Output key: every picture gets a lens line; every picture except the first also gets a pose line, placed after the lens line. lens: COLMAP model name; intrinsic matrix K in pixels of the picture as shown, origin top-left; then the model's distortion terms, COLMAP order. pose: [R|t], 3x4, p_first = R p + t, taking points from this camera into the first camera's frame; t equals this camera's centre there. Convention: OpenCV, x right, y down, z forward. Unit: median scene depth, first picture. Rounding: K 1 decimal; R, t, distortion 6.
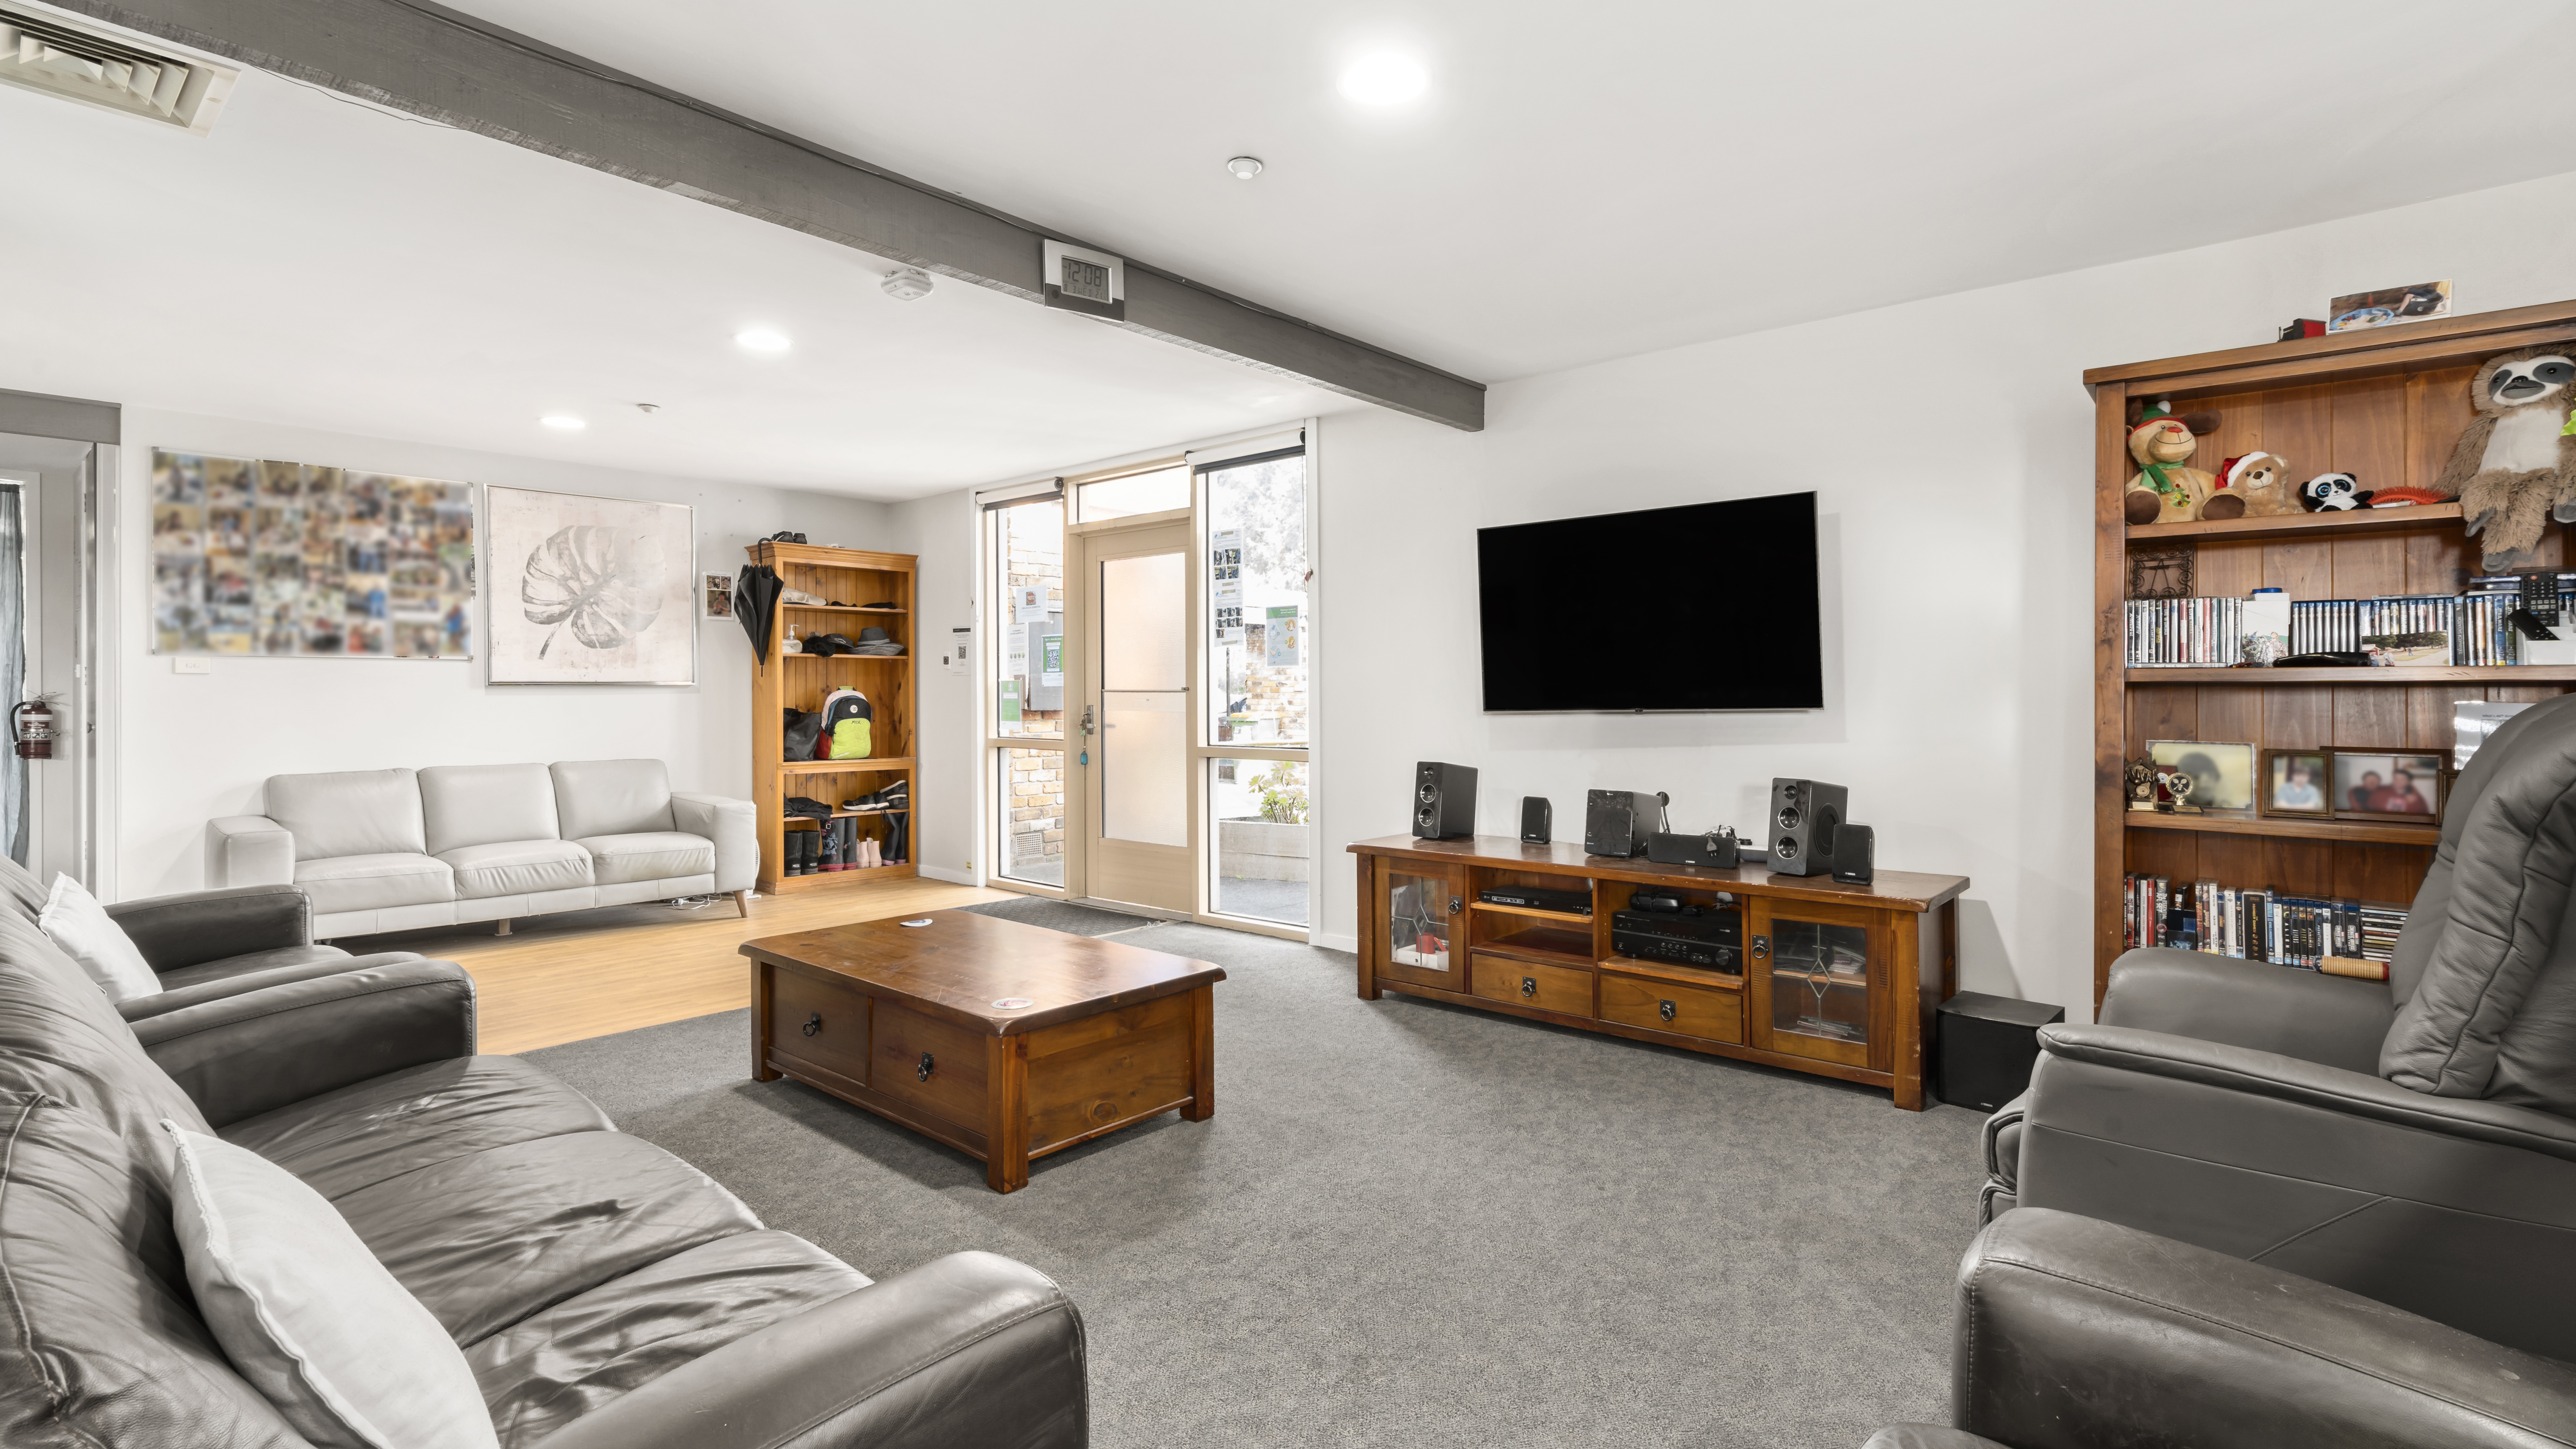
lens RADIAL K [[1175.6, 0, 1284.1], [0, 1175.6, 707.9], [0, 0, 1]] dist [0.001022, 0.000617]
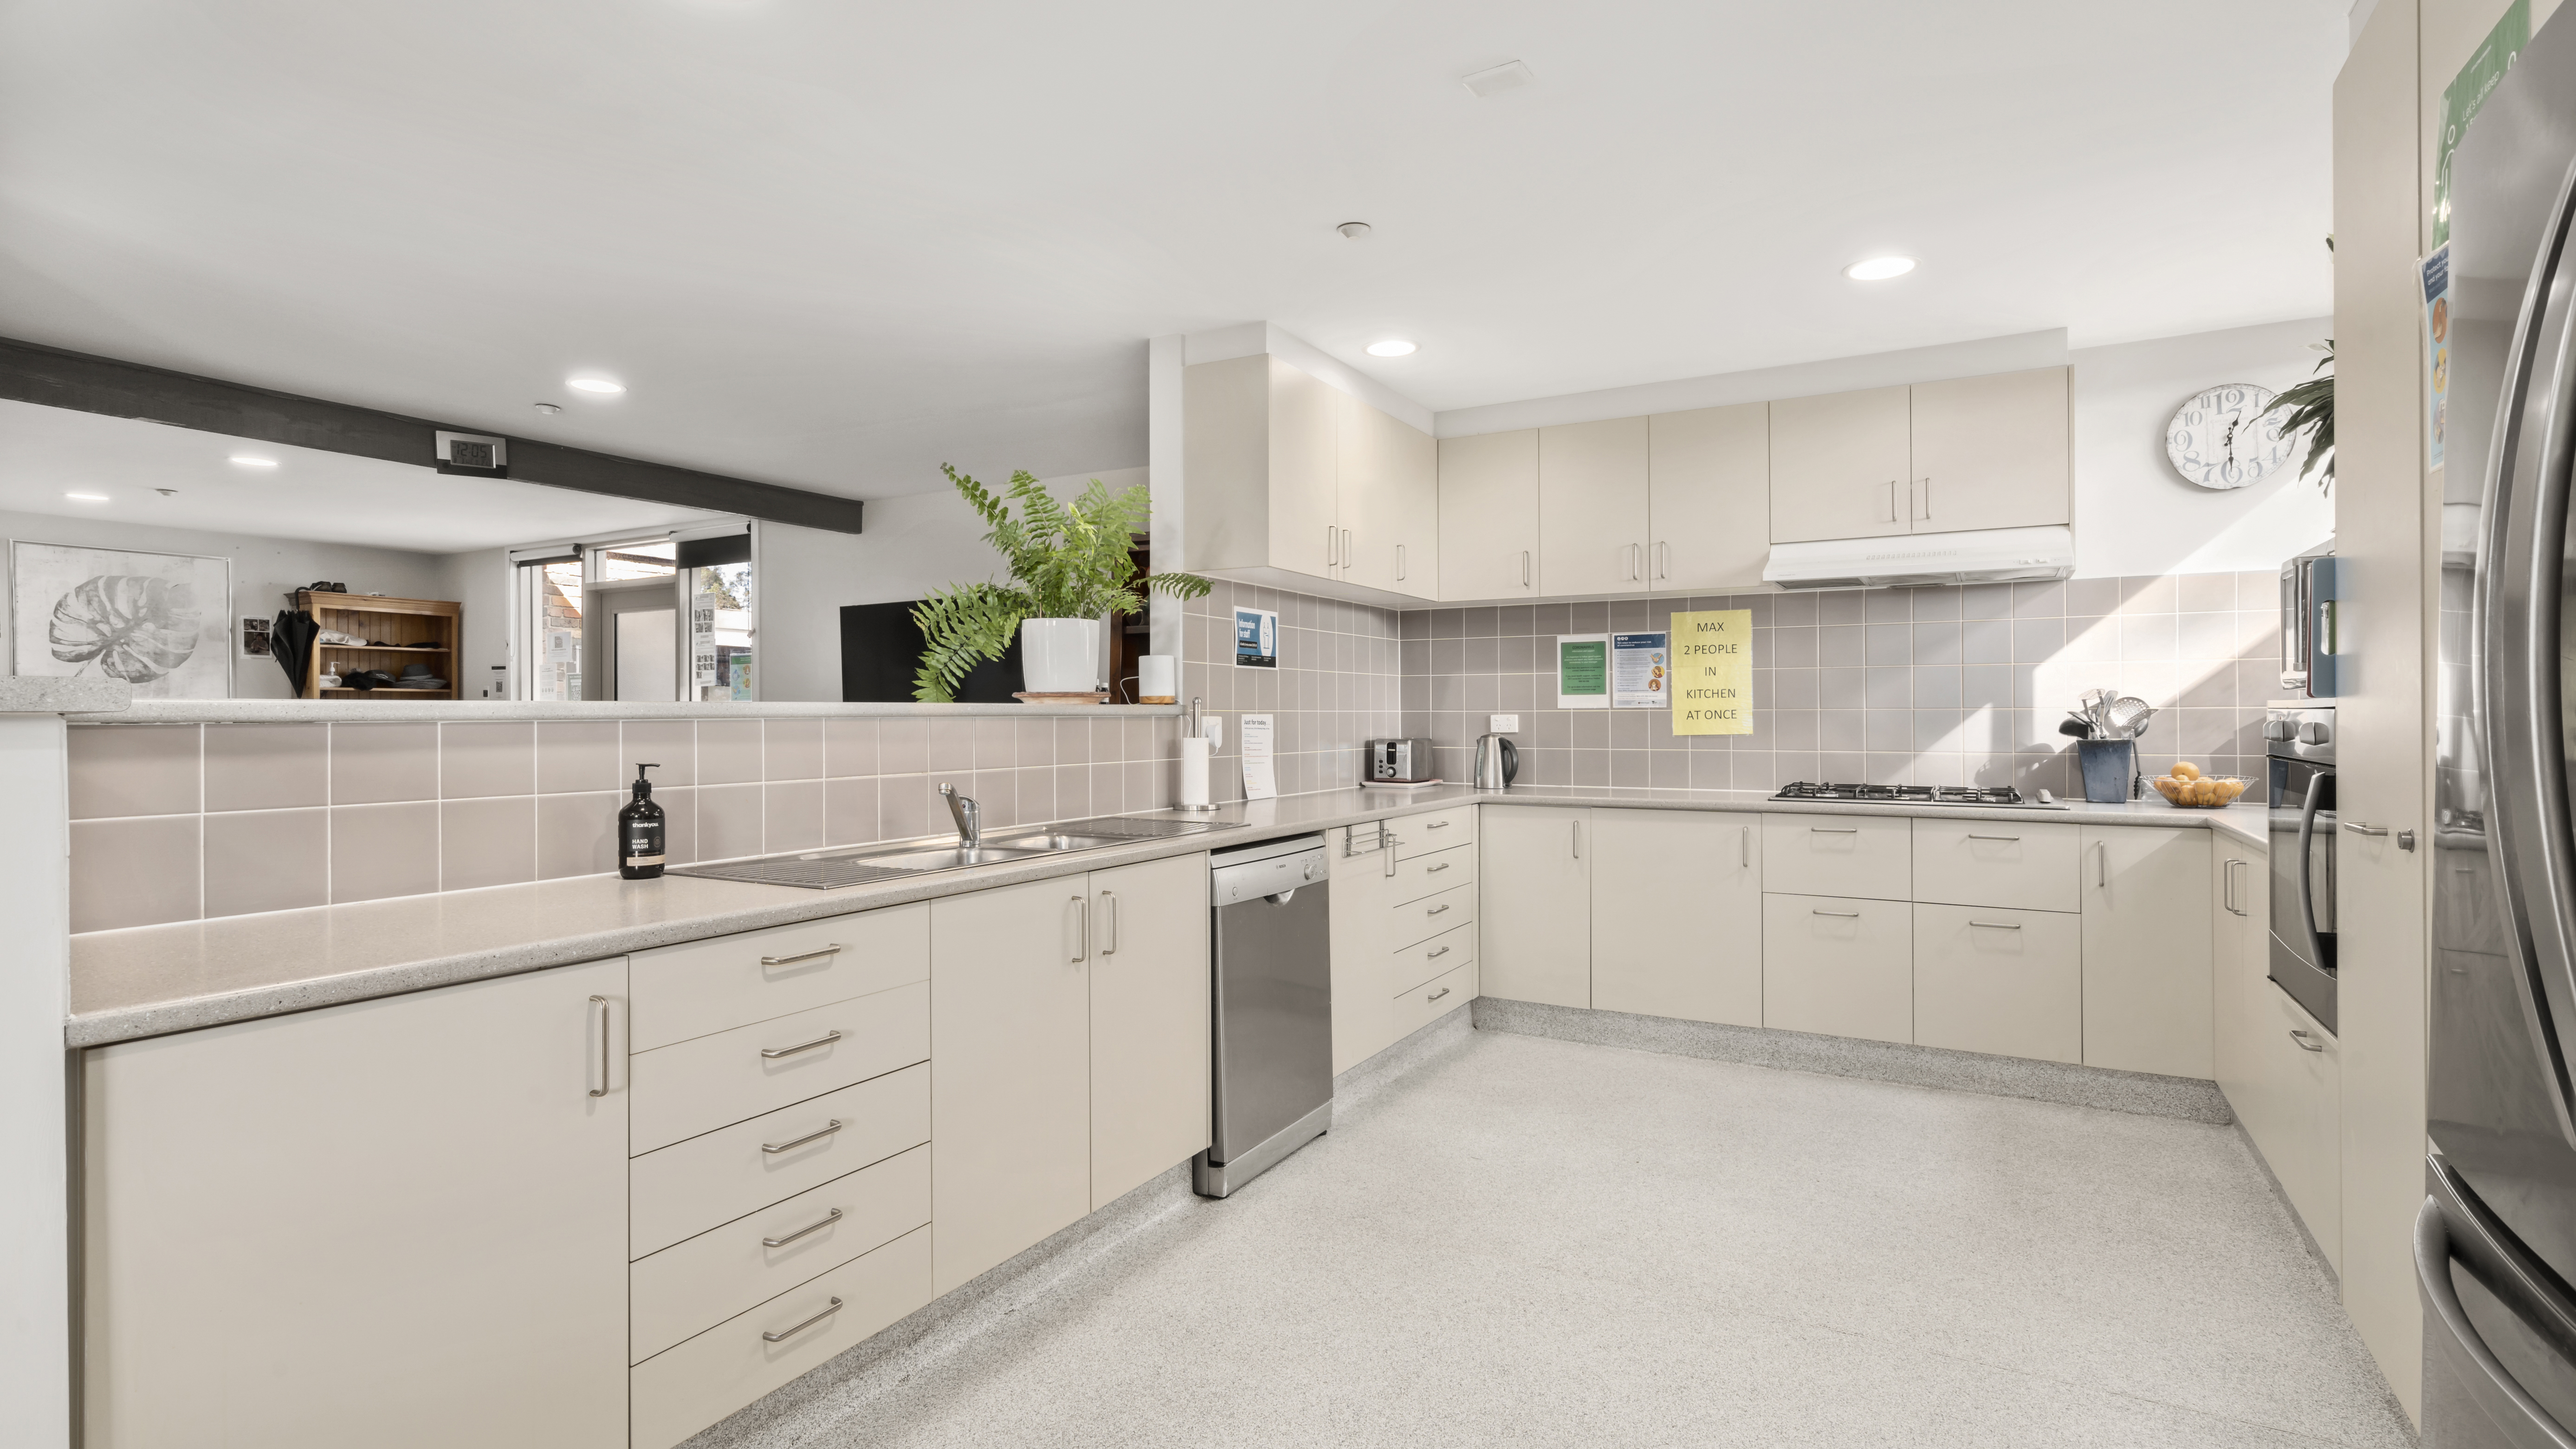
lens RADIAL K [[1235.2, 0, 1295.0], [0, 1235.2, 724.1], [0, 0, 1]] dist [0.004262, 0.000656]
pose [[0.979924, -0.001588, 0.199365, 0.277355], [0.003231, 0.999963, -0.007917, 0.002345], [-0.199346, 0.008402, 0.979893, -0.393366]]
